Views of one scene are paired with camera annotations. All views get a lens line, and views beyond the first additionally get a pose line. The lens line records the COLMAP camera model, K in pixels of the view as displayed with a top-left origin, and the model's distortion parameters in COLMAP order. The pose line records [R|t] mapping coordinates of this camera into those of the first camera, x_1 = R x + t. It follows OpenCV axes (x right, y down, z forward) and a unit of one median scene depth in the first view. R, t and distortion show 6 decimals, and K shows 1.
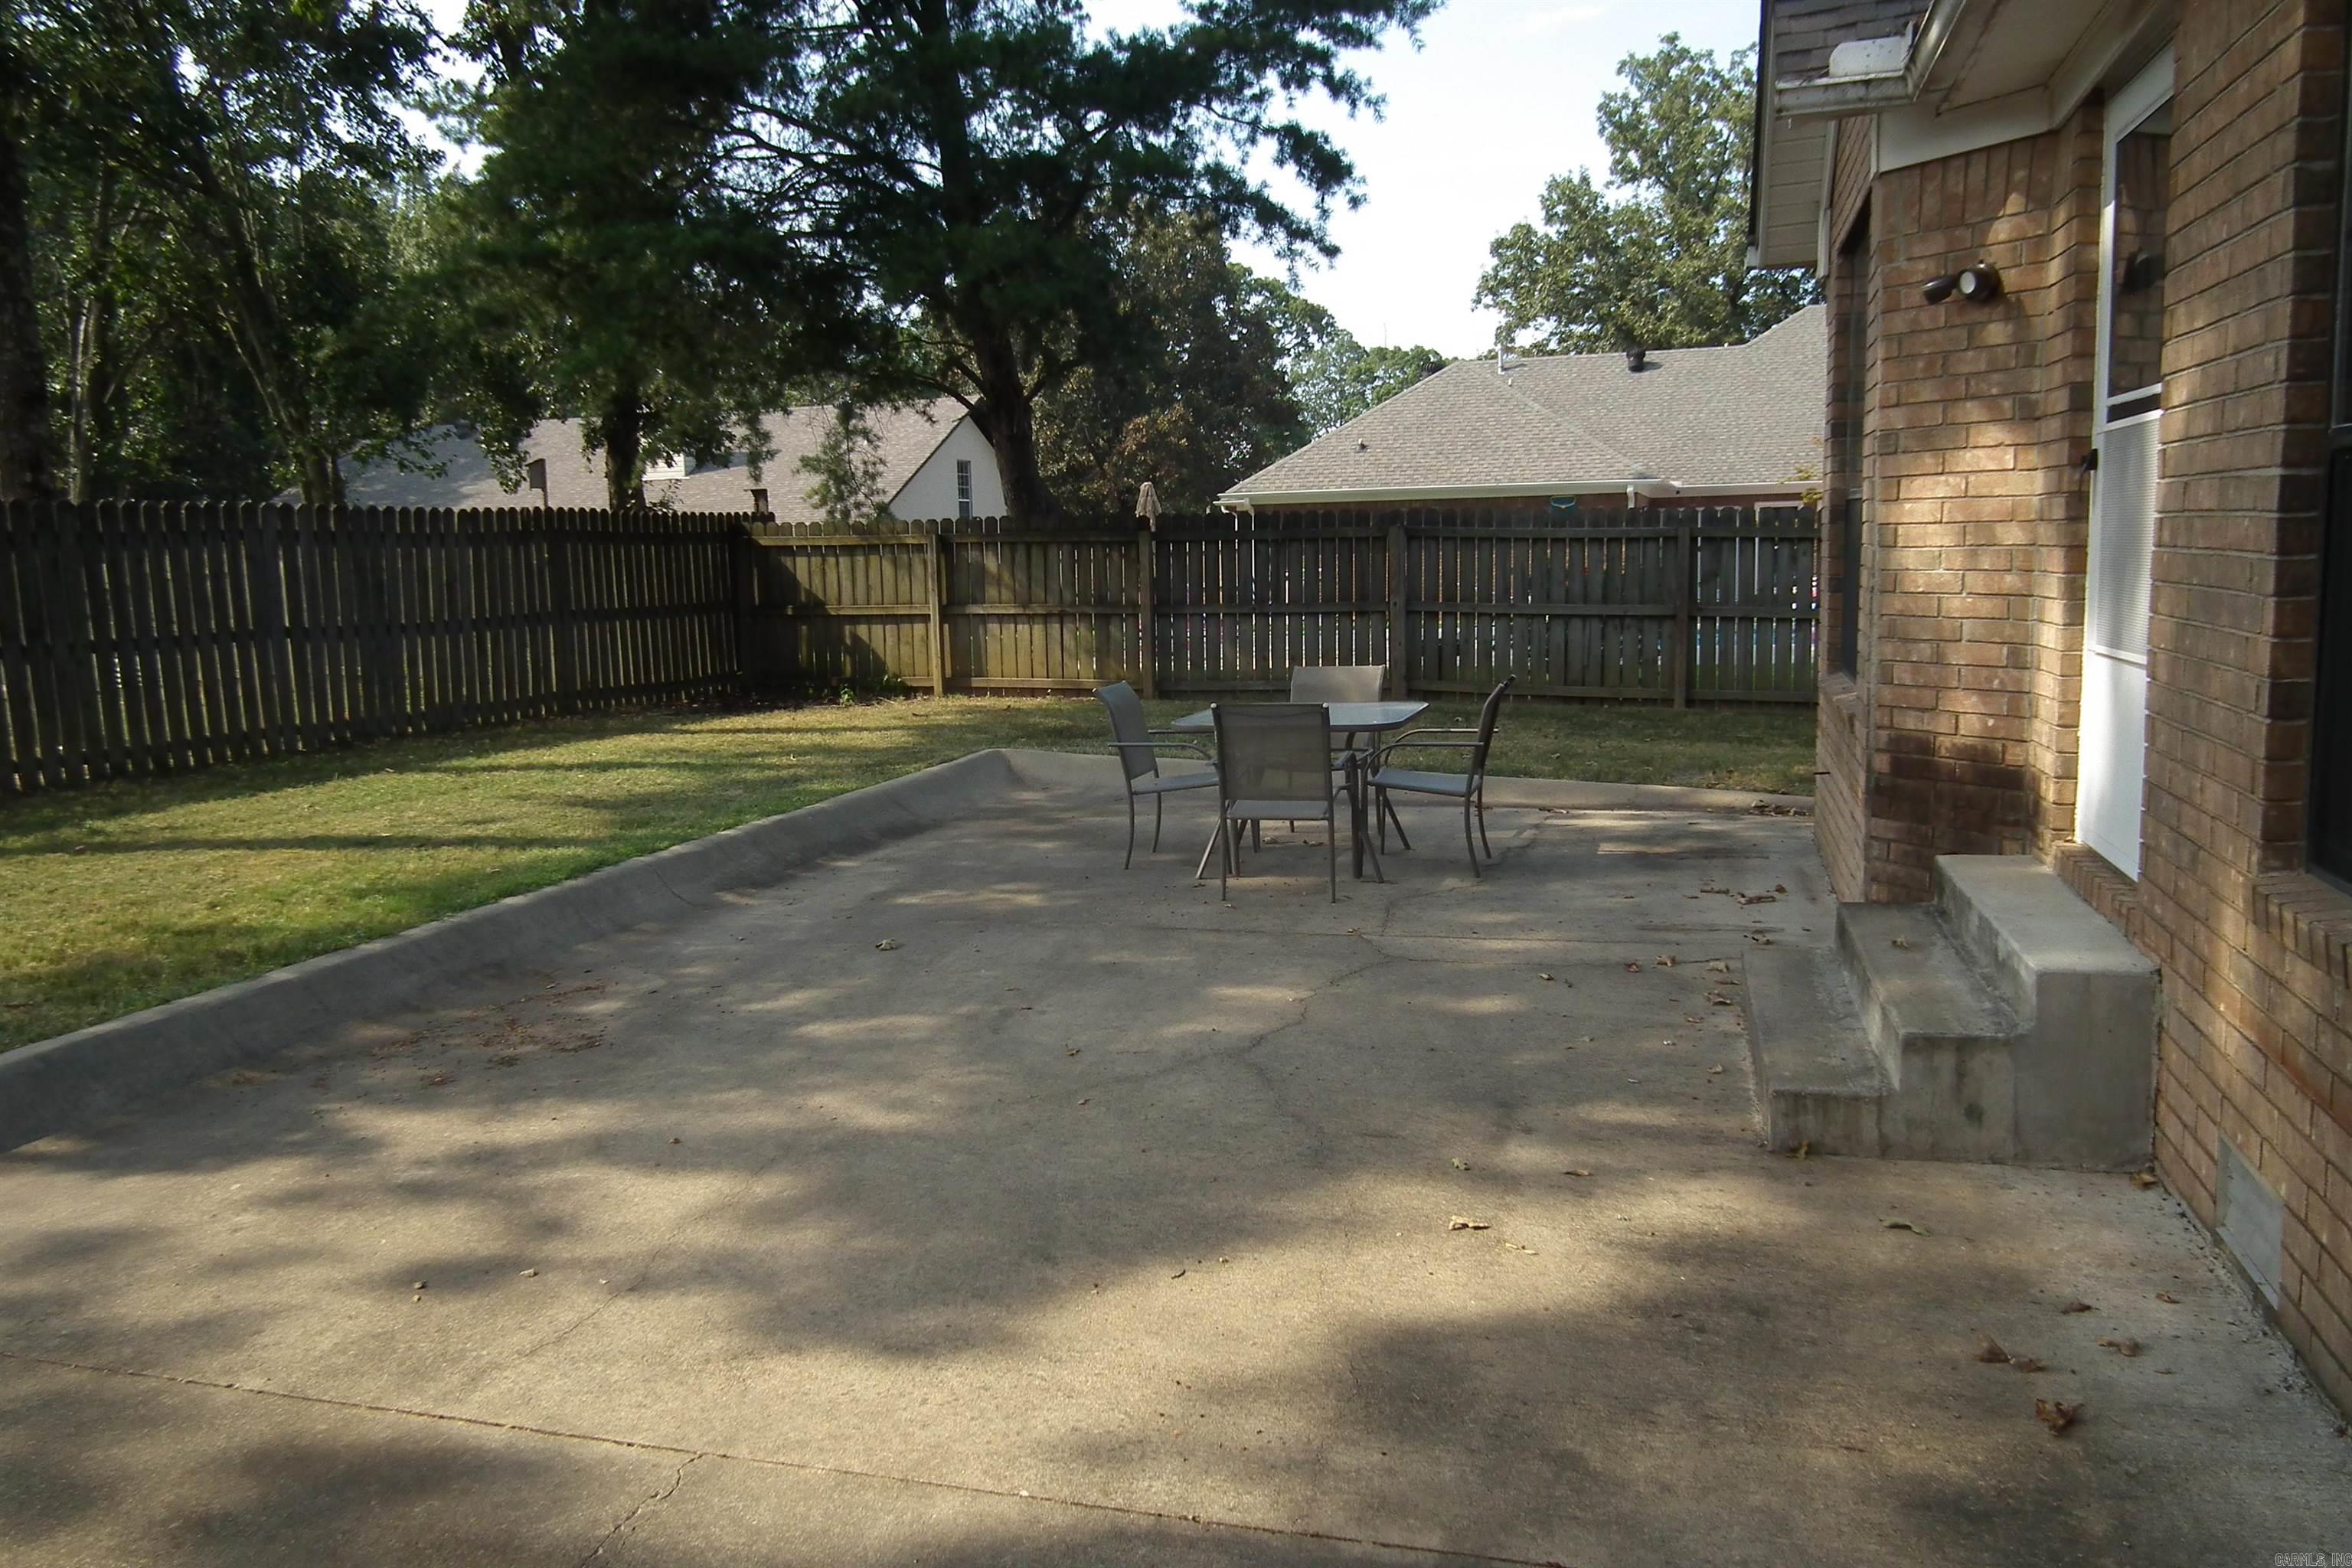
lens RADIAL K [[1750.5, 0, 1177.6], [0, 1750.5, 787.0], [0, 0, 1]] dist [0.007232, 0.000516]
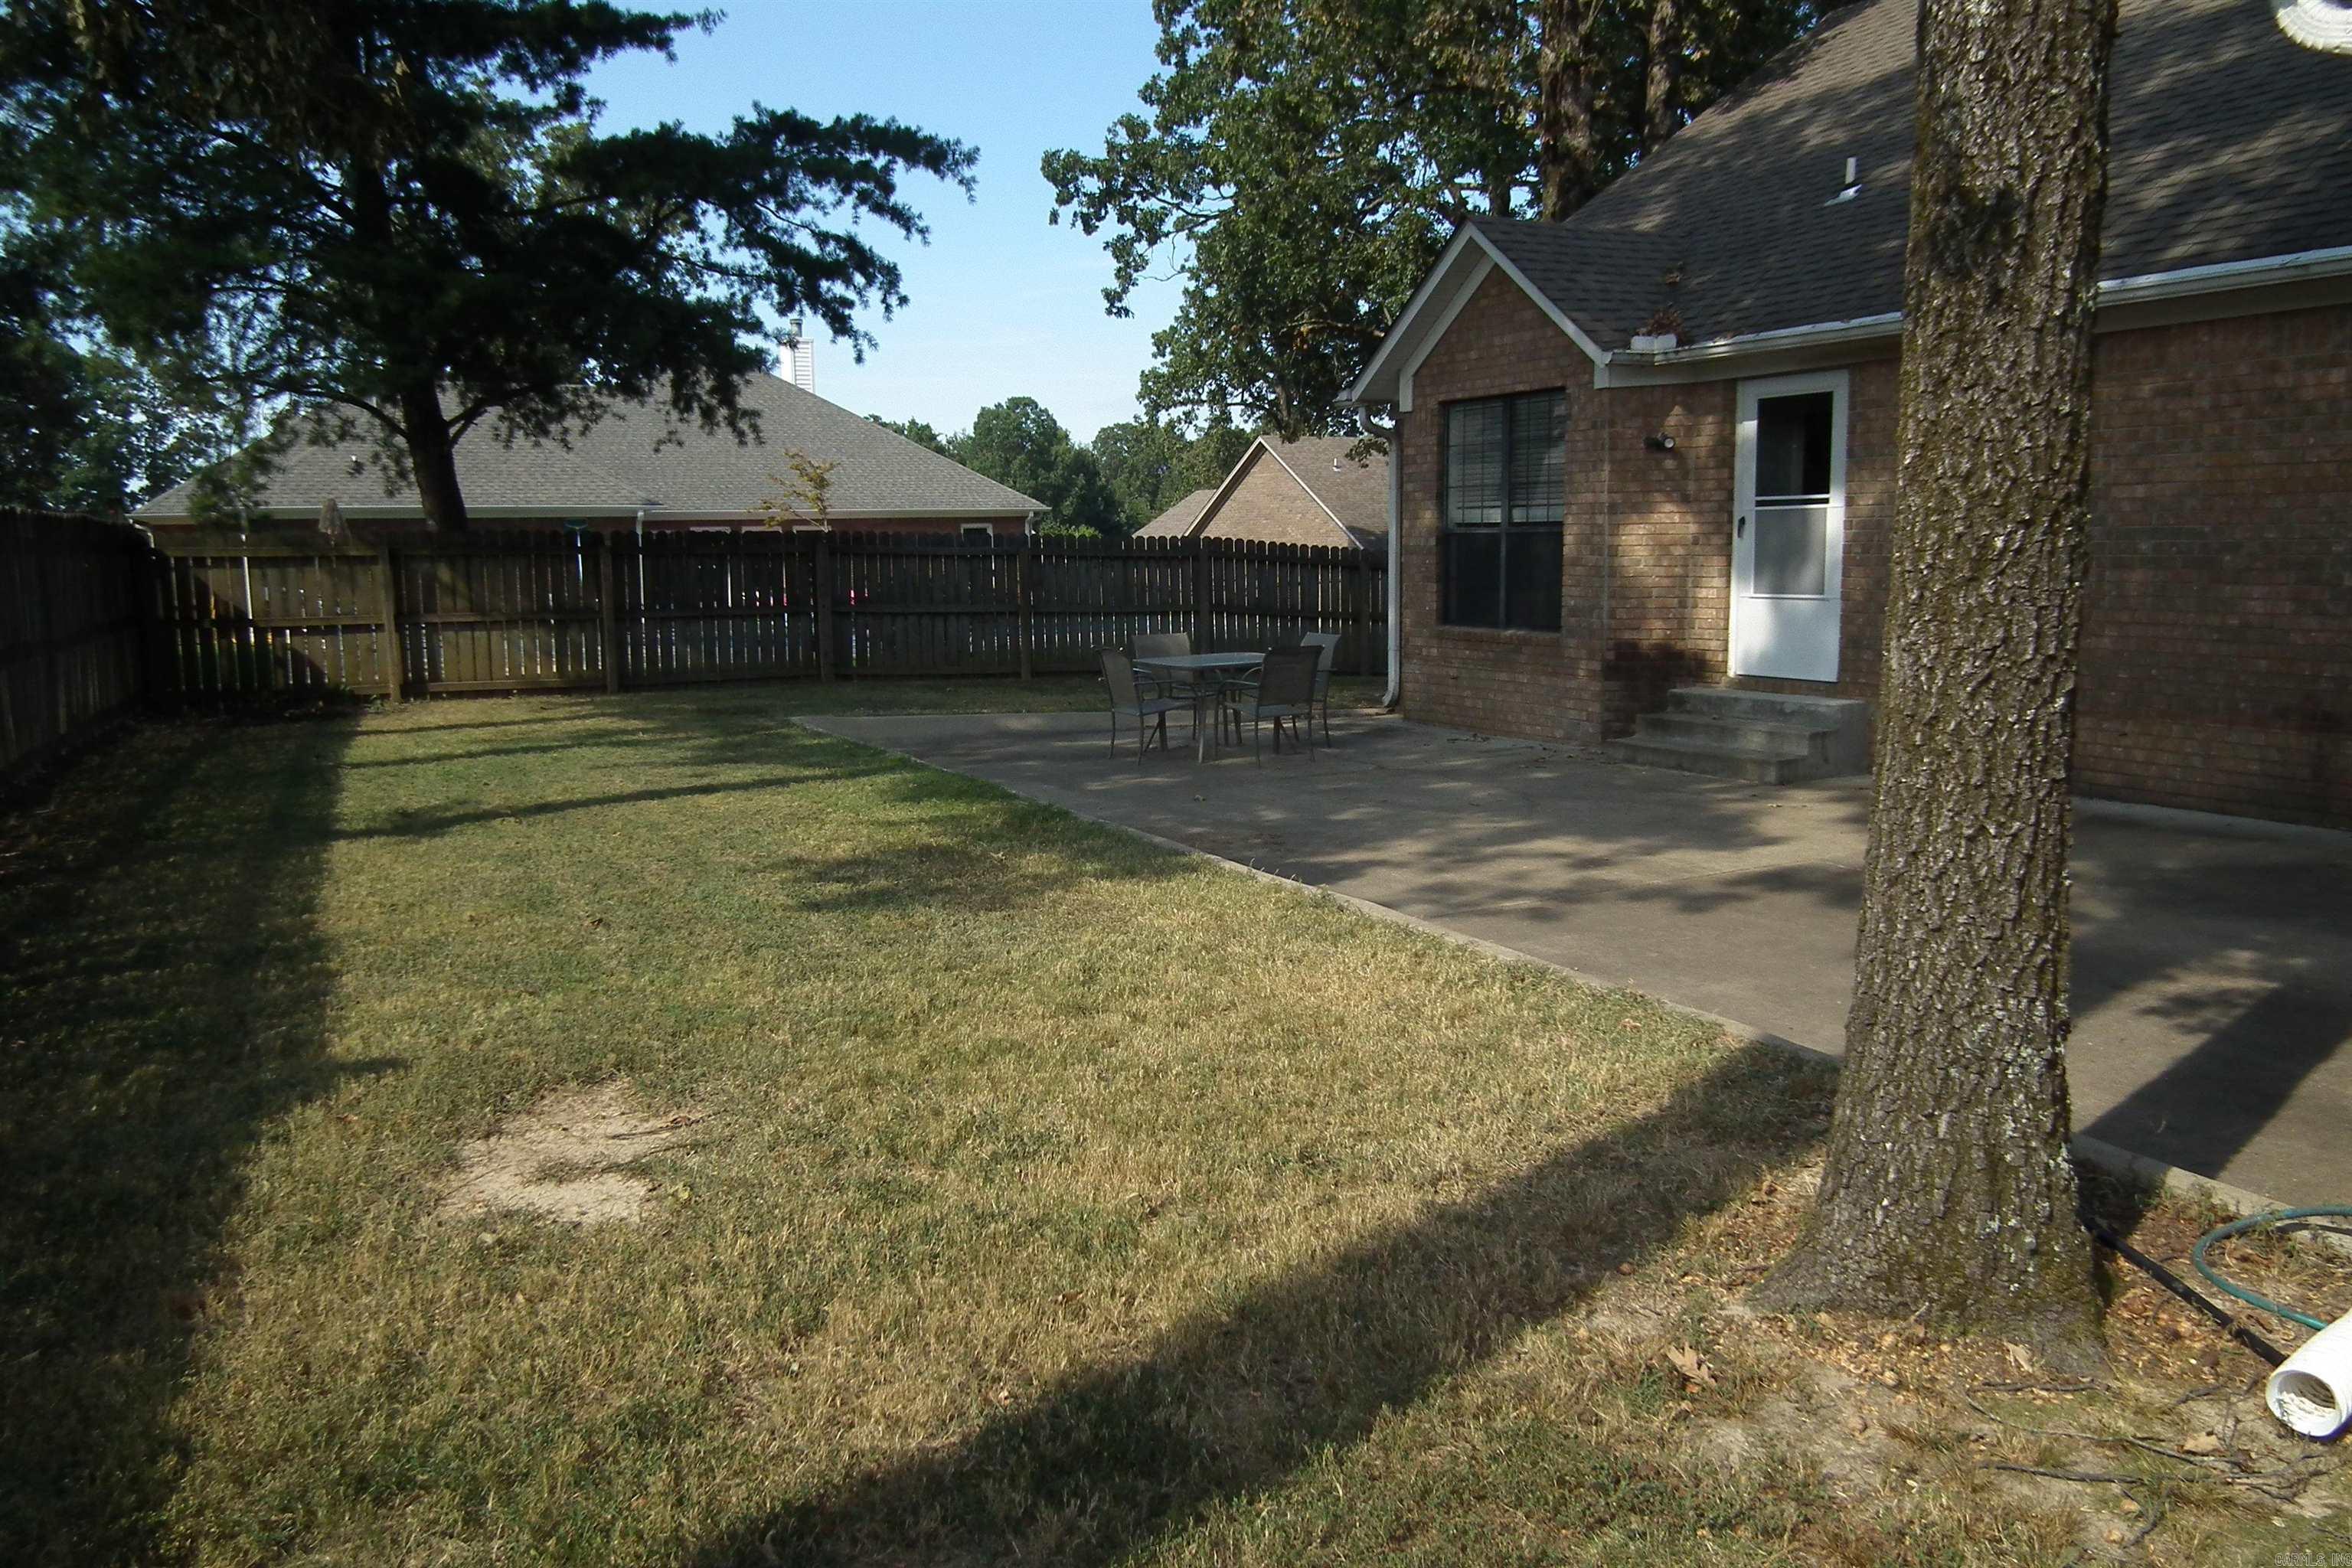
lens RADIAL K [[1750.5, 0, 1175.5], [0, 1750.5, 781.9], [0, 0, 1]] dist [0.007232, 0.000516]
pose [[0.735708, -0.080109, 0.672545, -0.962538], [0.091014, 0.995668, 0.019036, 0.034263], [-0.671156, 0.047206, 0.739812, -0.155382]]
